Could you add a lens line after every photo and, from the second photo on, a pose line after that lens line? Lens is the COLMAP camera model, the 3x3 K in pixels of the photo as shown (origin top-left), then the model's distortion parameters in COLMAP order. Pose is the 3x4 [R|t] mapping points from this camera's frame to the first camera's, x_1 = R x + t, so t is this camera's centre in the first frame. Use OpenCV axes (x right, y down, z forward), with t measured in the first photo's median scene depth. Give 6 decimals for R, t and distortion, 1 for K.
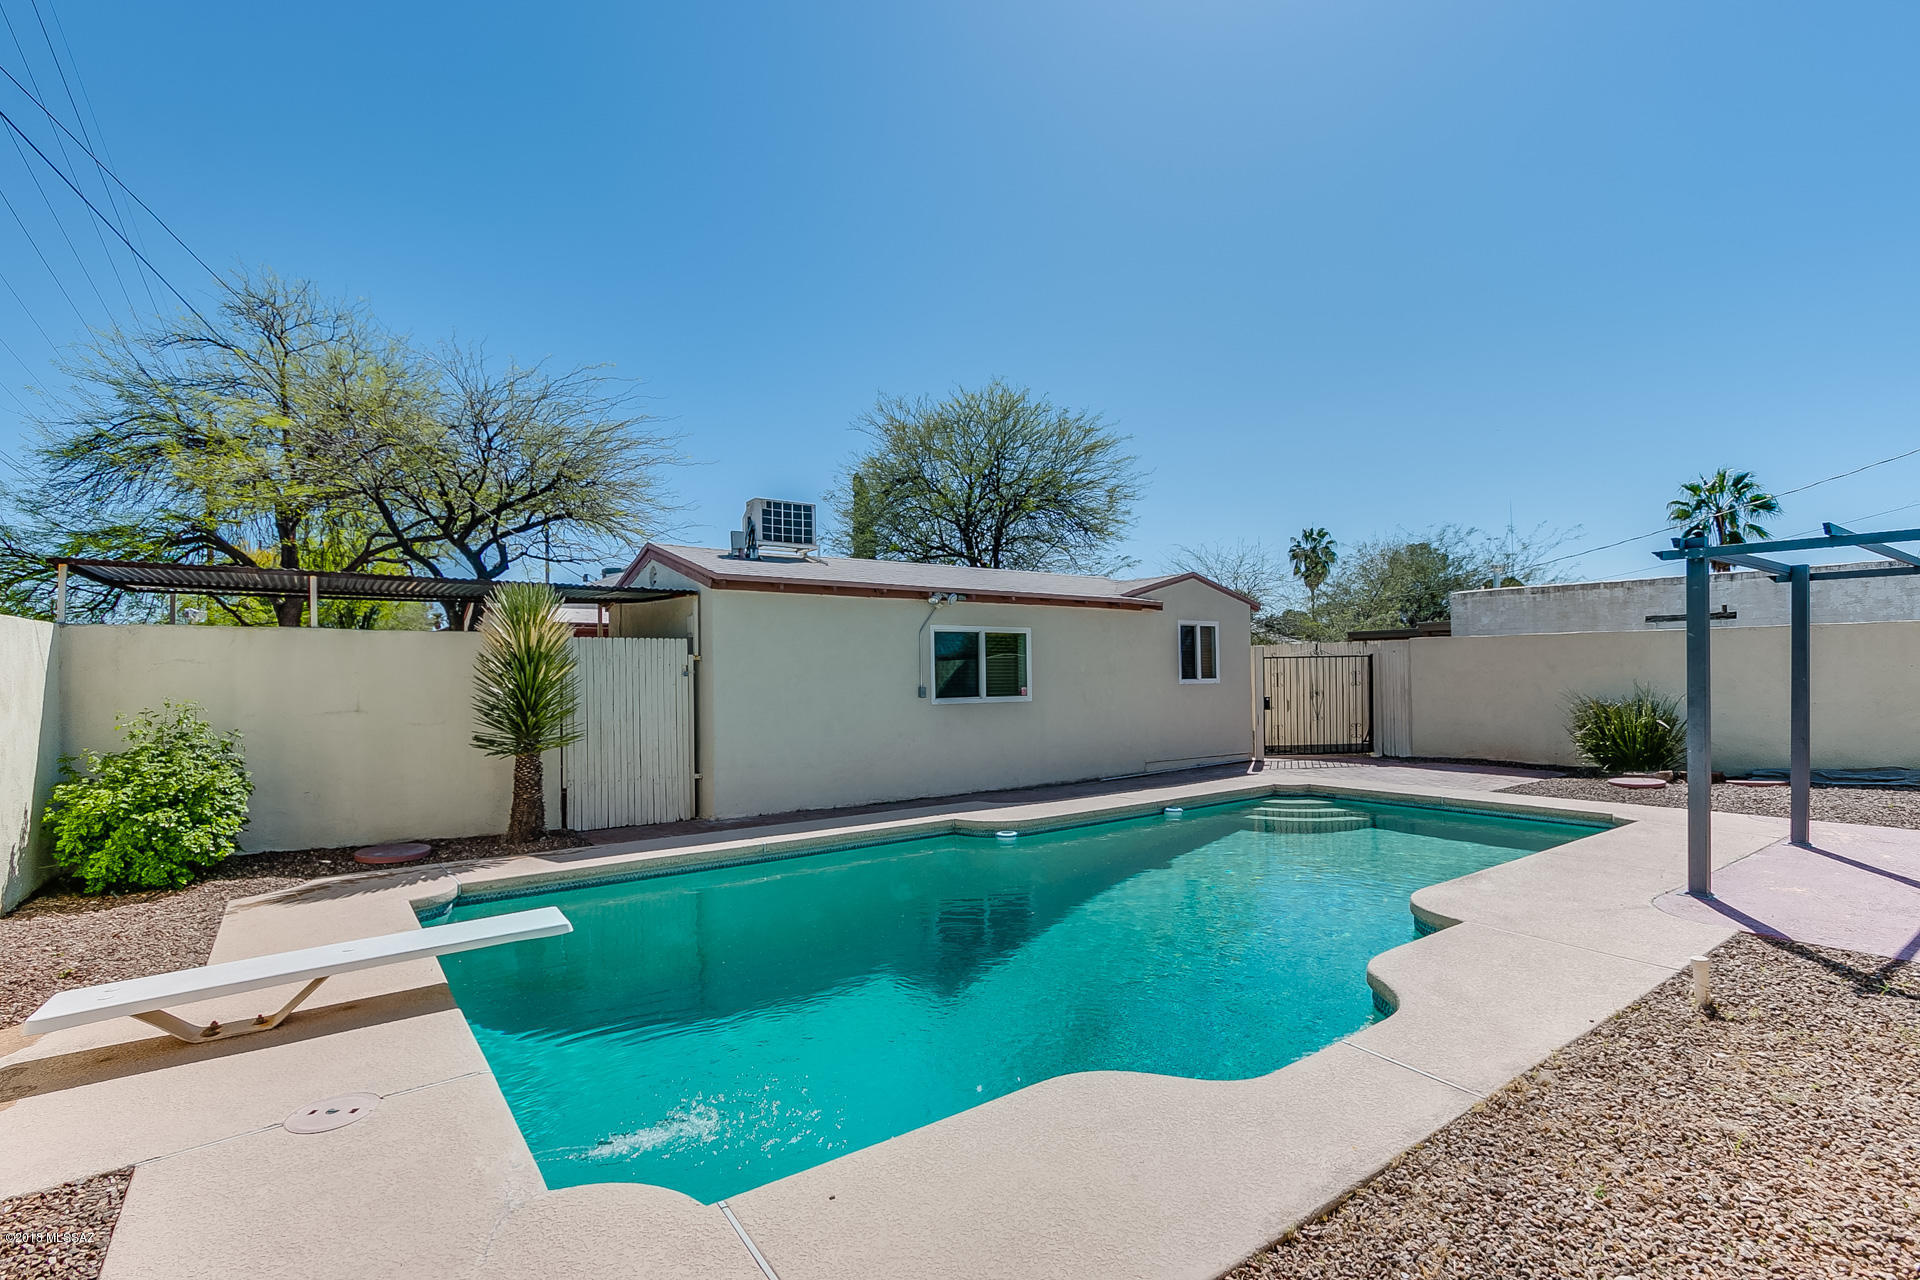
lens RADIAL K [[882.8, 0, 965.3], [0, 882.8, 653.0], [0, 0, 1]] dist [-0.001509, -0.000120]
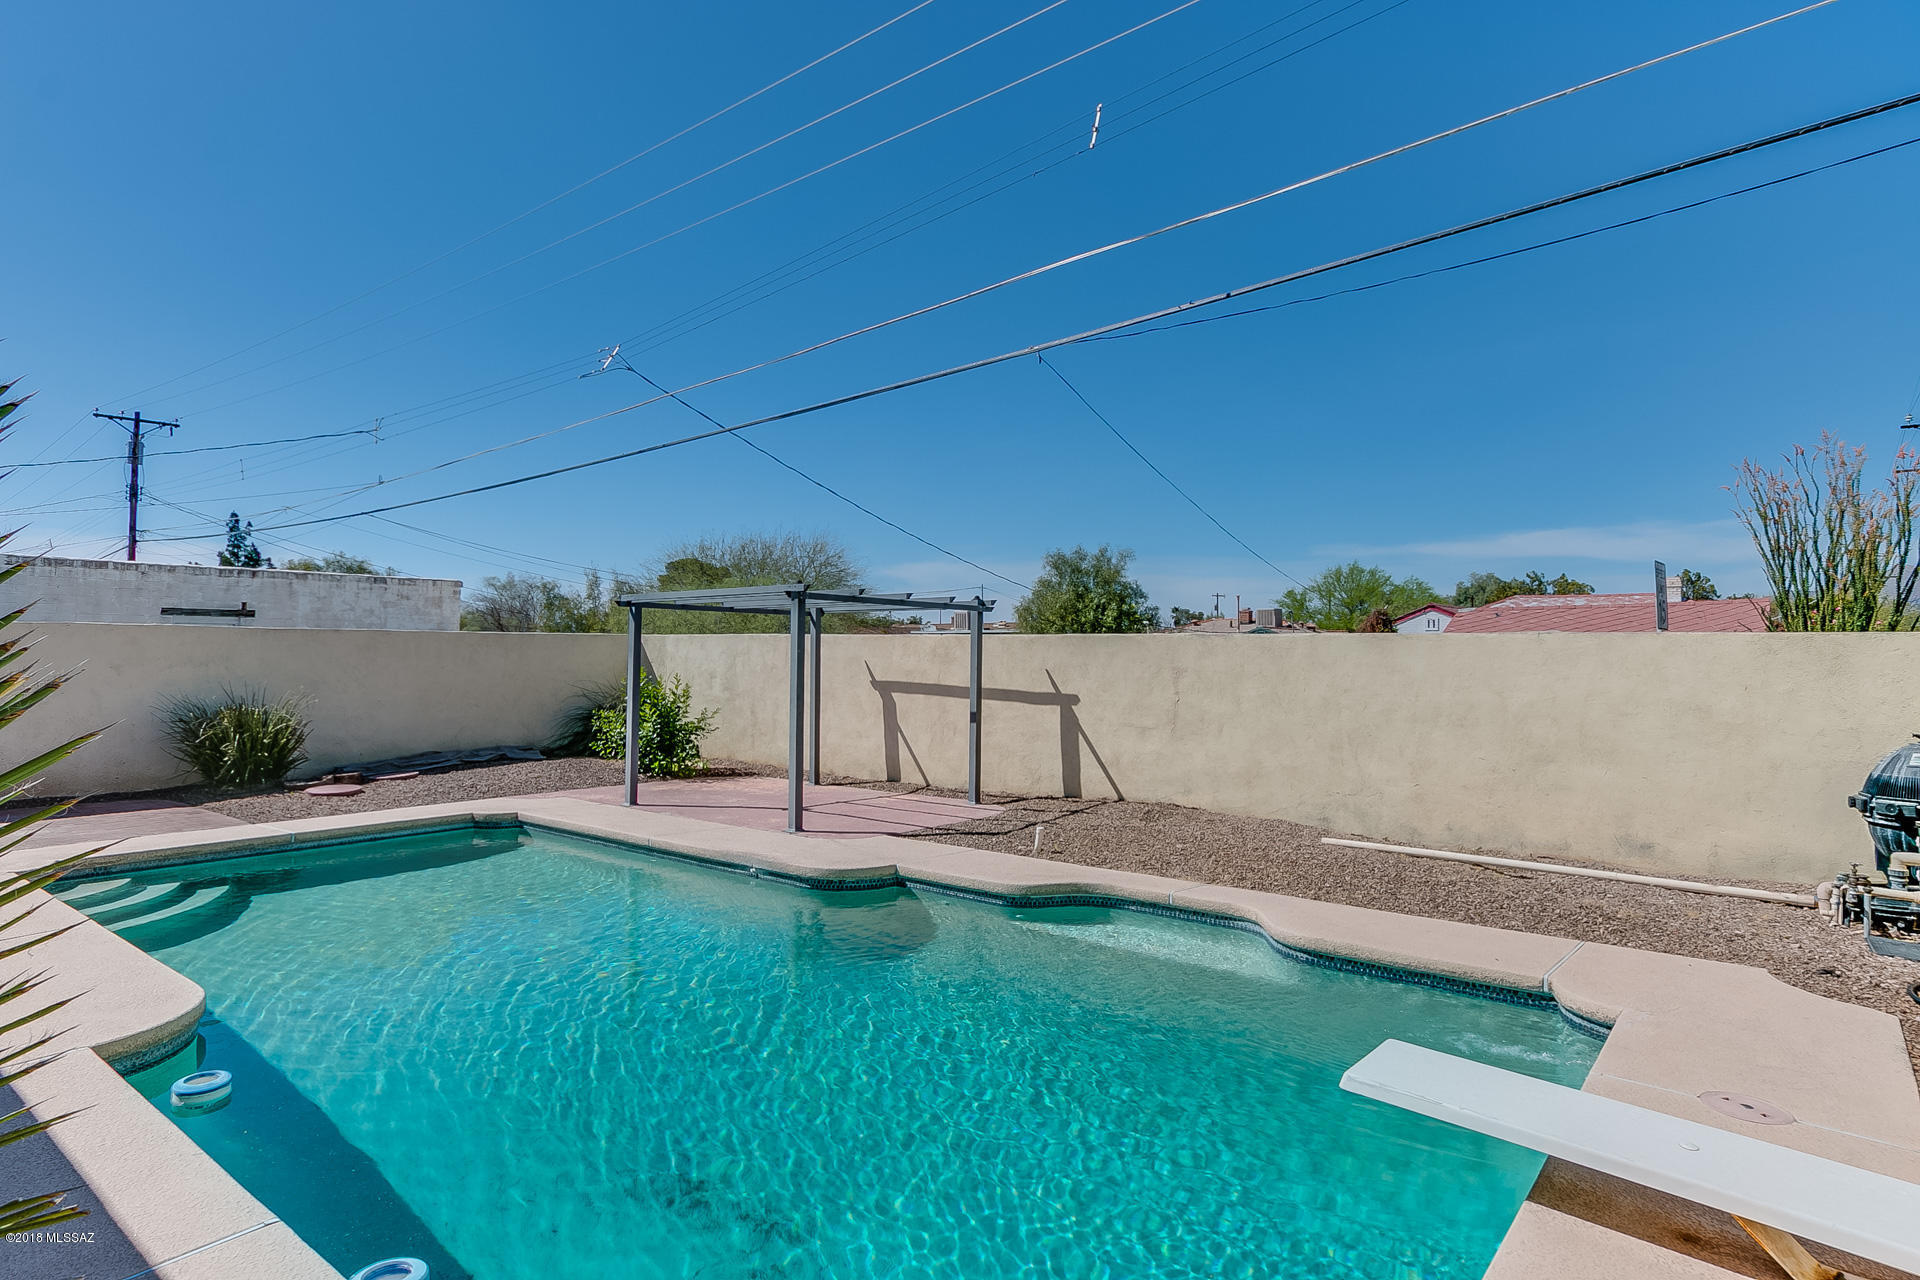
lens RADIAL K [[1044.5, 0, 965.3], [0, 1044.5, 641.9], [0, 0, 1]] dist [0.001074, 0.000013]
pose [[-0.241872, 0.027756, 0.969911, -0.404972], [-0.017033, 0.999315, -0.032845, 0.011155], [-0.970159, -0.024465, -0.241234, 0.525433]]
